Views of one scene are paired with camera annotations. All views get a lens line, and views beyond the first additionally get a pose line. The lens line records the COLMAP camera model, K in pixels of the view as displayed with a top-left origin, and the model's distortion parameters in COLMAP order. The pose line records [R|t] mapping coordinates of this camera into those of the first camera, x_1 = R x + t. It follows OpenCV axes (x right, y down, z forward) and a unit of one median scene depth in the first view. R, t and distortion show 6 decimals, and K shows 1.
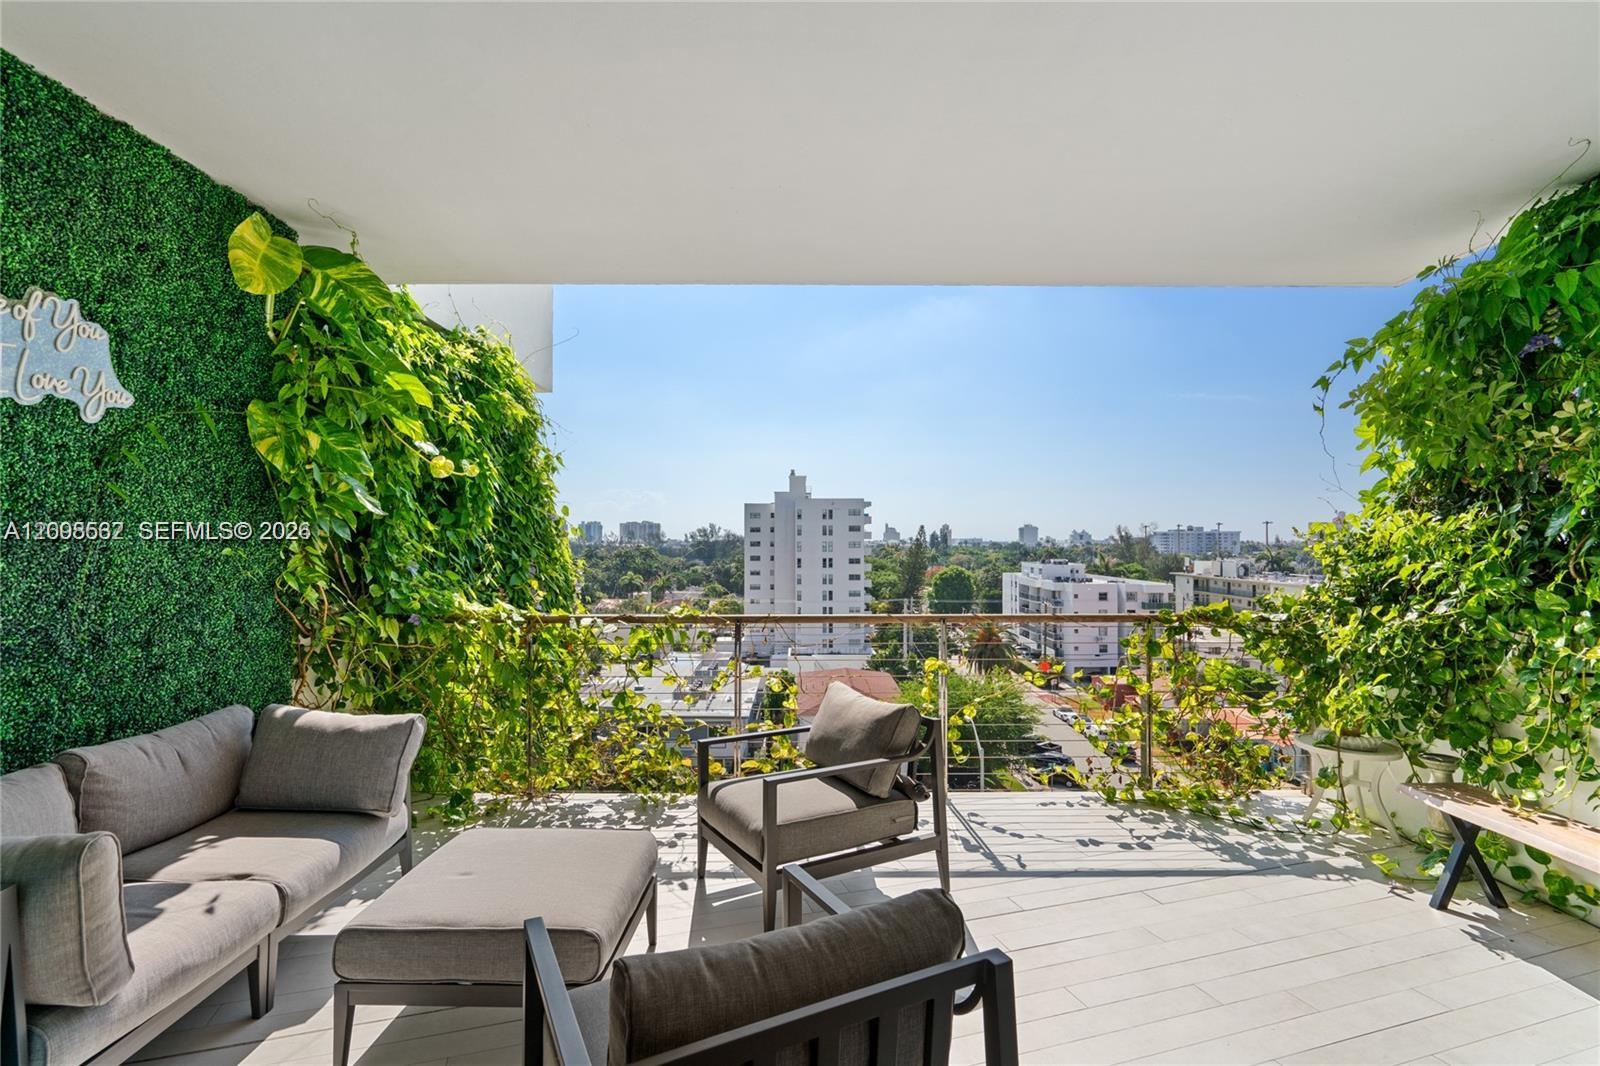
lens RADIAL K [[721.7, 0, 812.7], [0, 721.7, 532.3], [0, 0, 1]] dist [-0.010067, 0.004857]
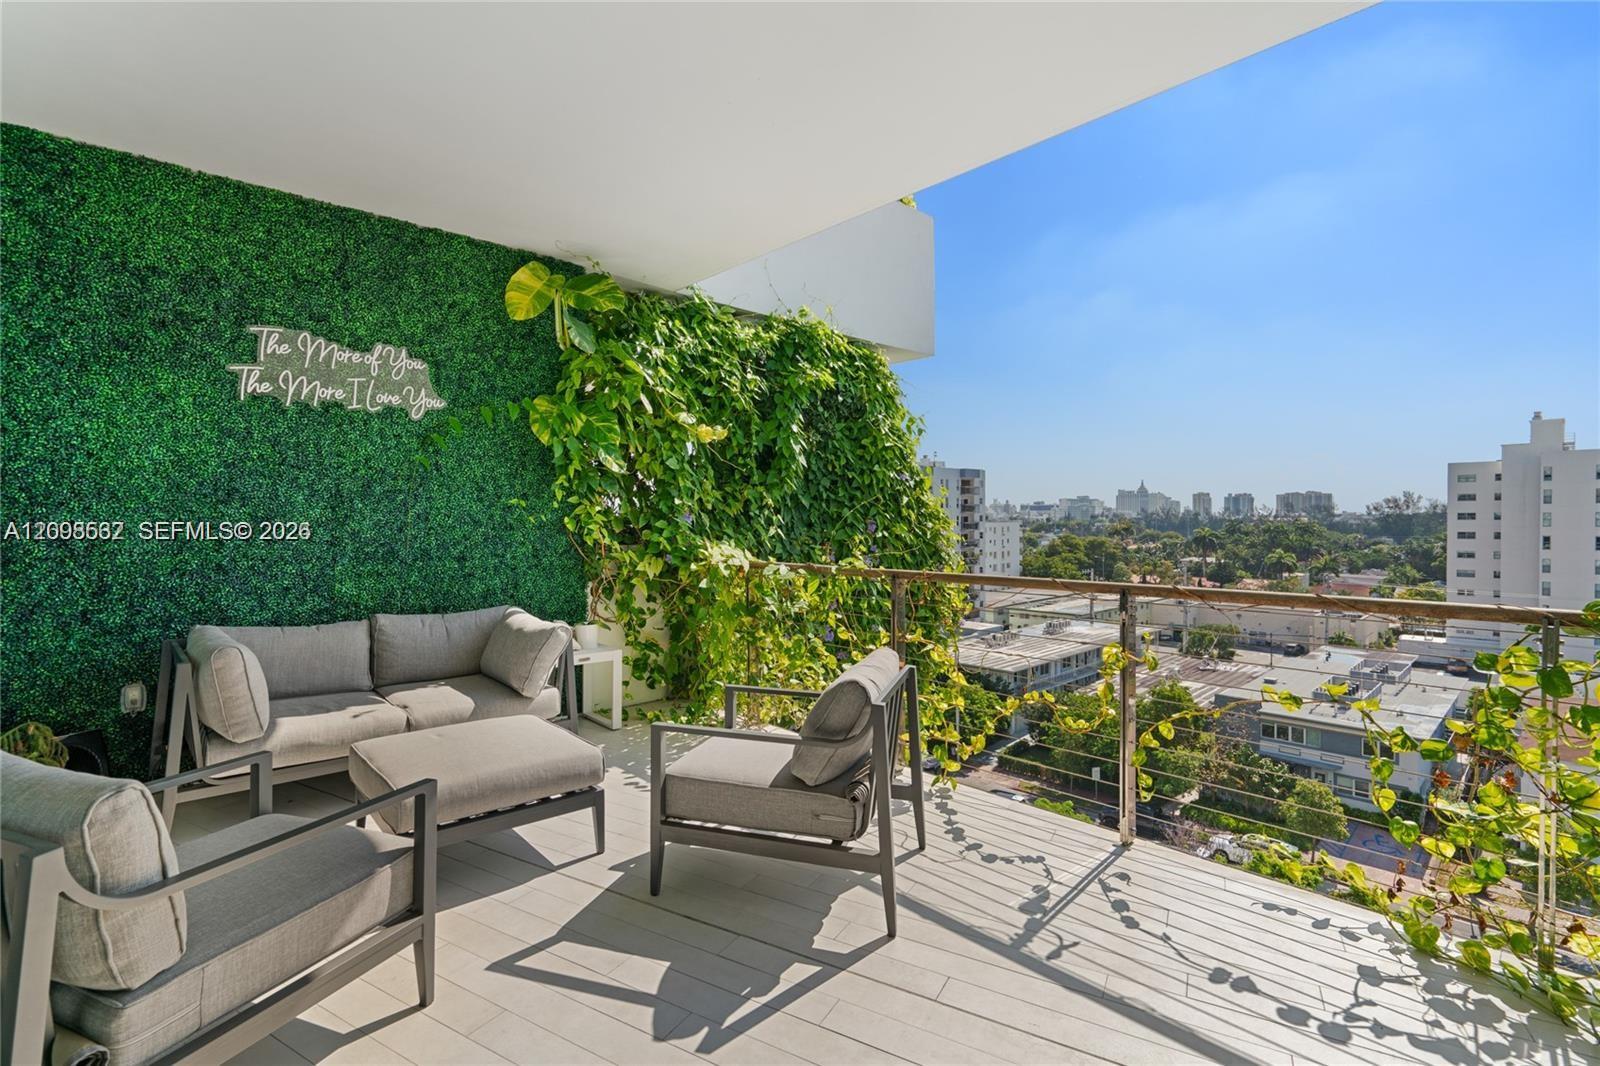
lens RADIAL K [[721.7, 0, 826.0], [0, 721.7, 531.7], [0, 0, 1]] dist [-0.010067, 0.004857]
pose [[0.690800, 0.011641, -0.722952, 0.649670], [0.014381, 0.999451, 0.029835, 0.051279], [0.722902, -0.031007, 0.690254, 0.420544]]
